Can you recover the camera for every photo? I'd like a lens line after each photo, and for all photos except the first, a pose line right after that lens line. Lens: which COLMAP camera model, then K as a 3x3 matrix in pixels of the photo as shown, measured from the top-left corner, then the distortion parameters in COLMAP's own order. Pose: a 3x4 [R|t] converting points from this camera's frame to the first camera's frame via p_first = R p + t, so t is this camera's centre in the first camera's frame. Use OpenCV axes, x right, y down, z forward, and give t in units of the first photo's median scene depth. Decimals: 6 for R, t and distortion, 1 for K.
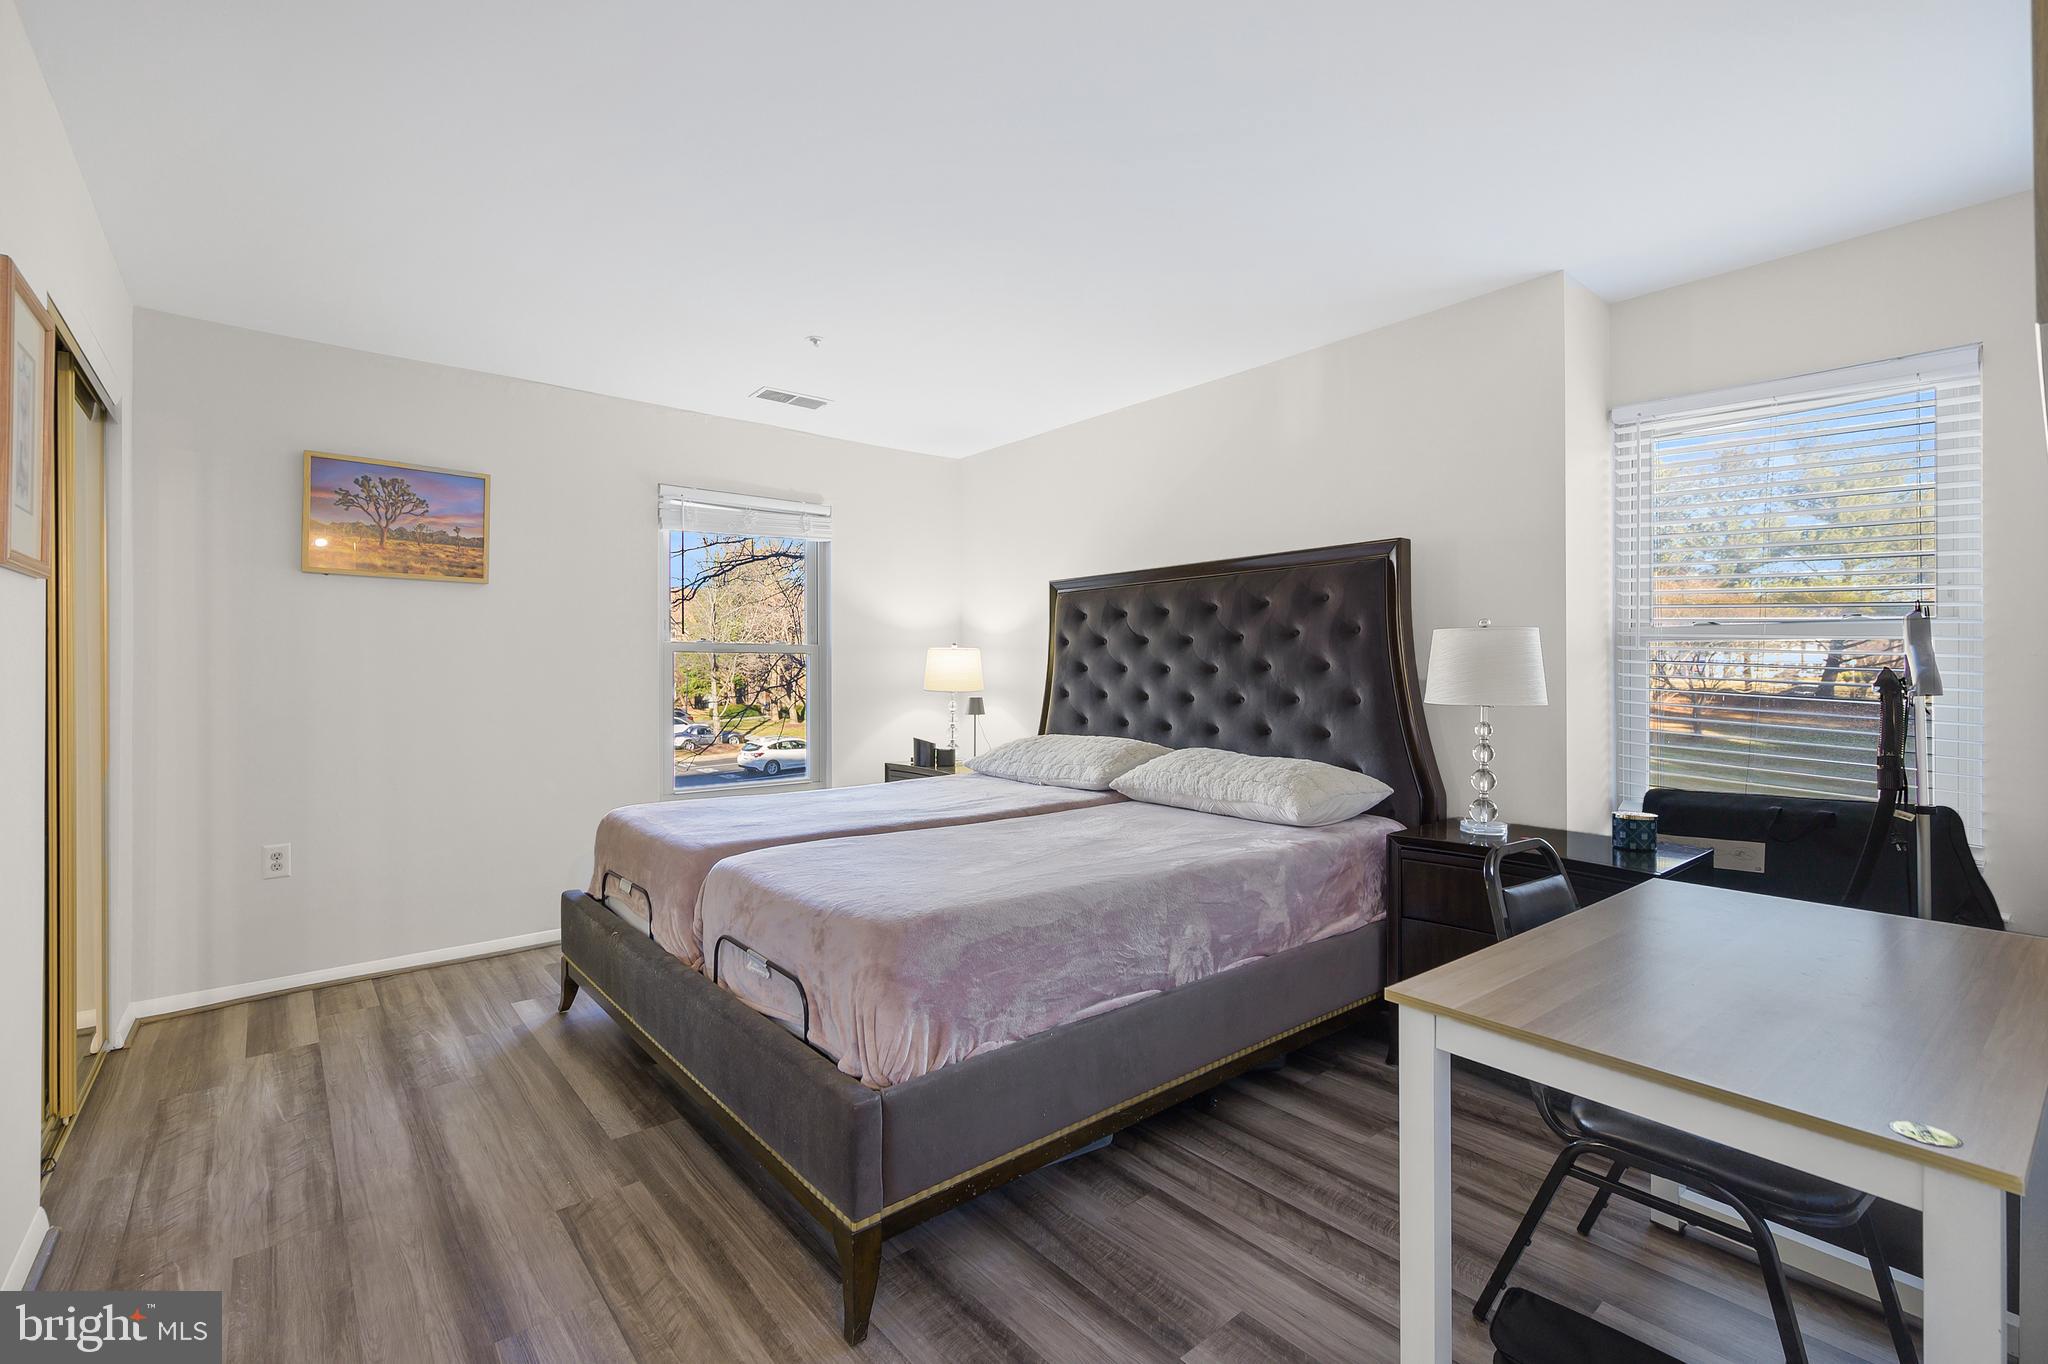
lens RADIAL K [[900.6, 0, 1024.0], [0, 900.6, 682.0], [0, 0, 1]] dist [-0.000260, -0.000027]
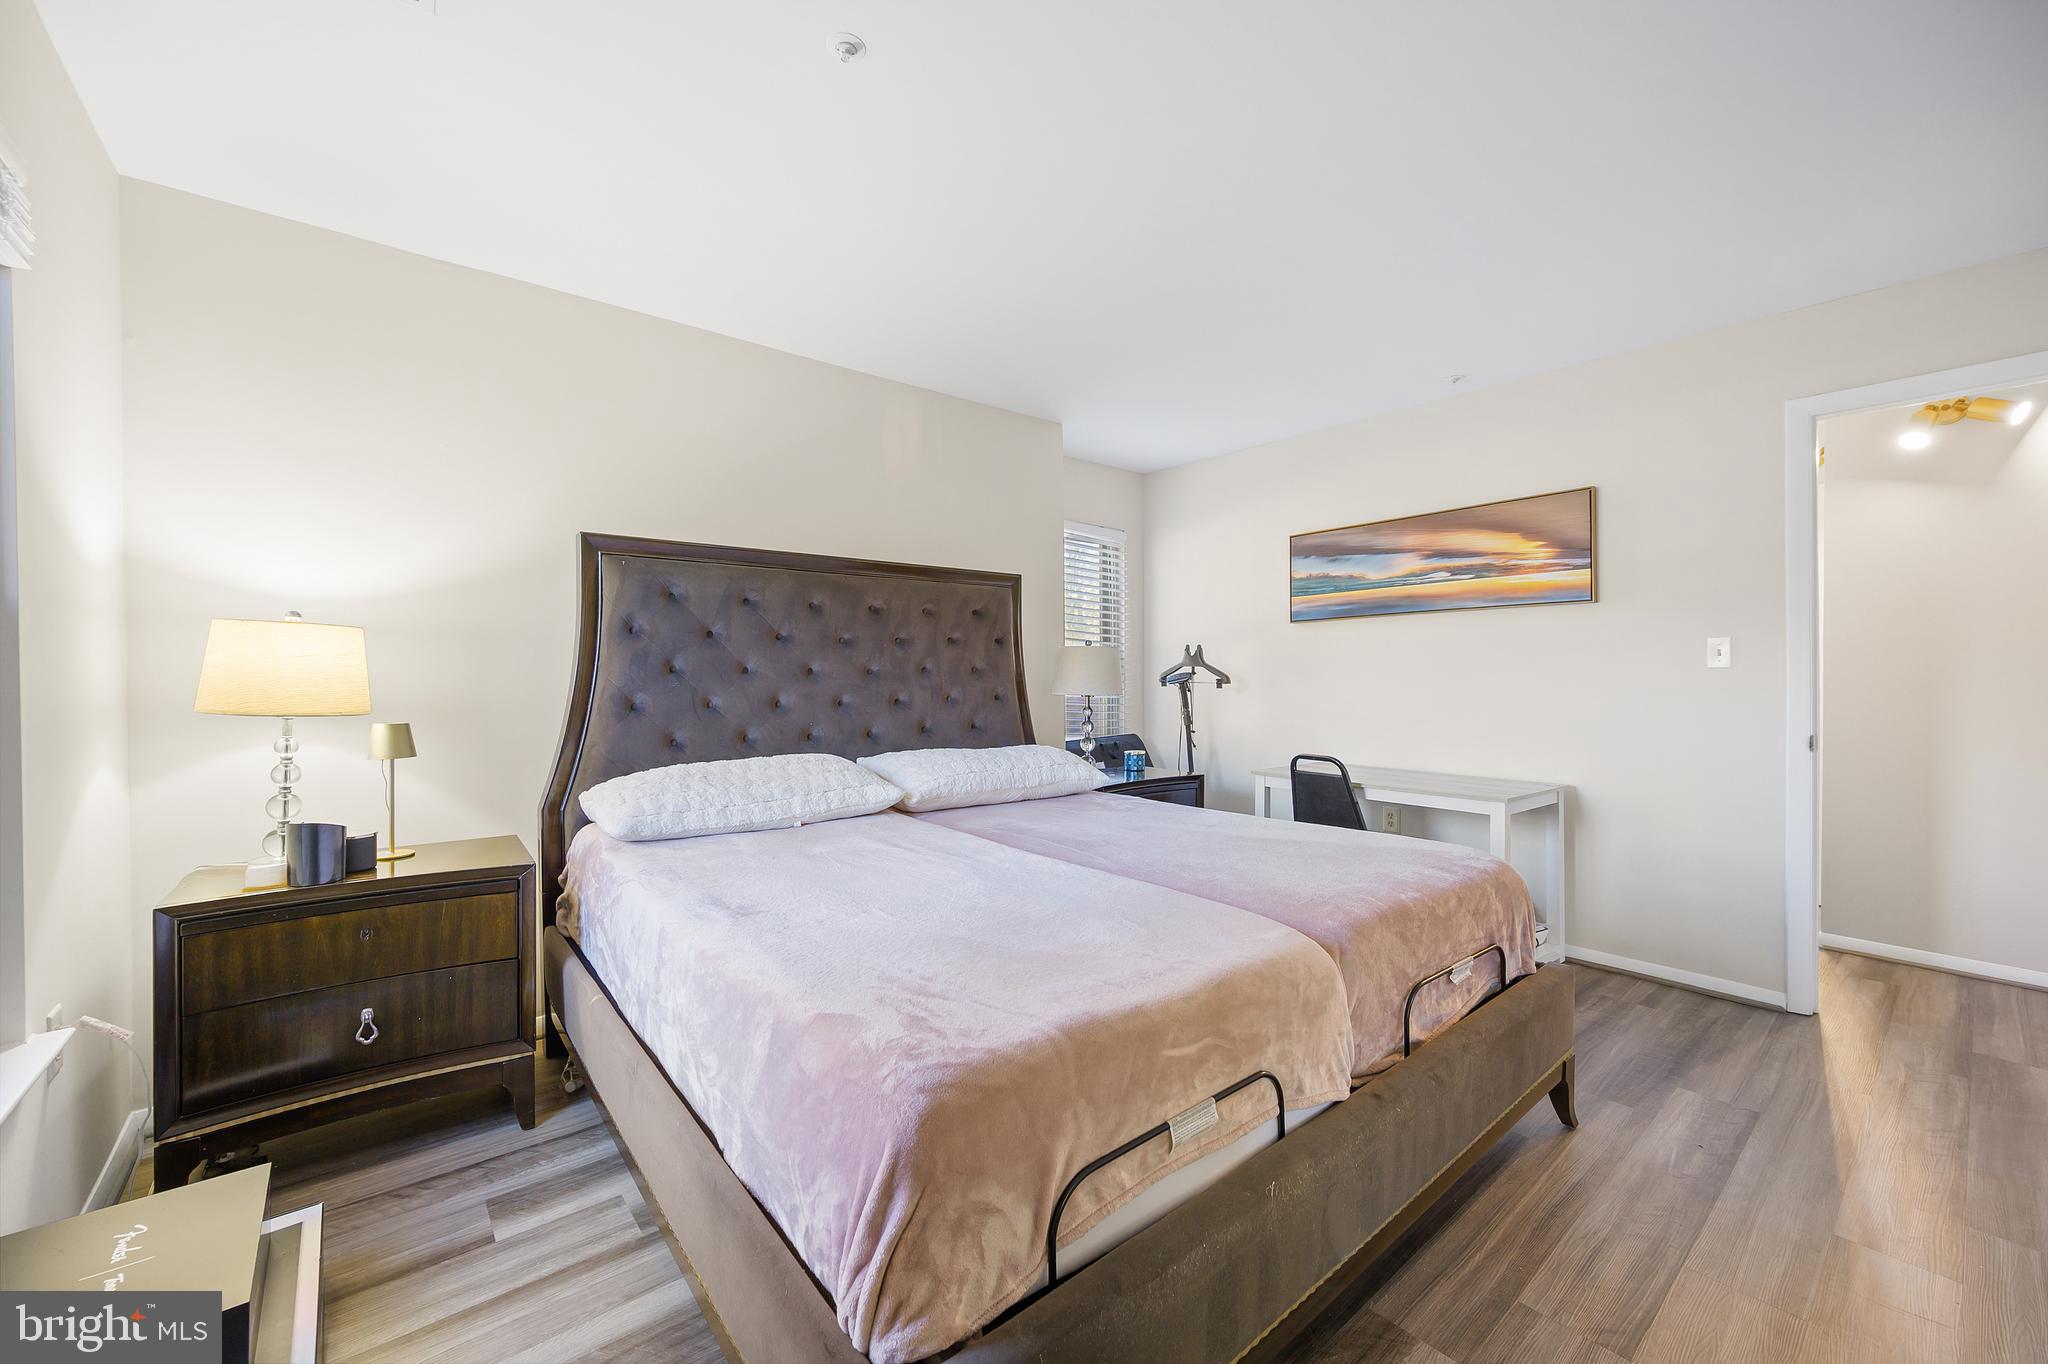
lens RADIAL K [[805.9, 0, 1021.4], [0, 805.9, 669.1], [0, 0, 1]] dist [-0.000350, -0.000097]
pose [[0.006748, -0.001344, 0.999976, -0.667688], [0.009315, 0.999956, 0.001281, -0.015698], [-0.999934, 0.009306, 0.006760, 0.827942]]
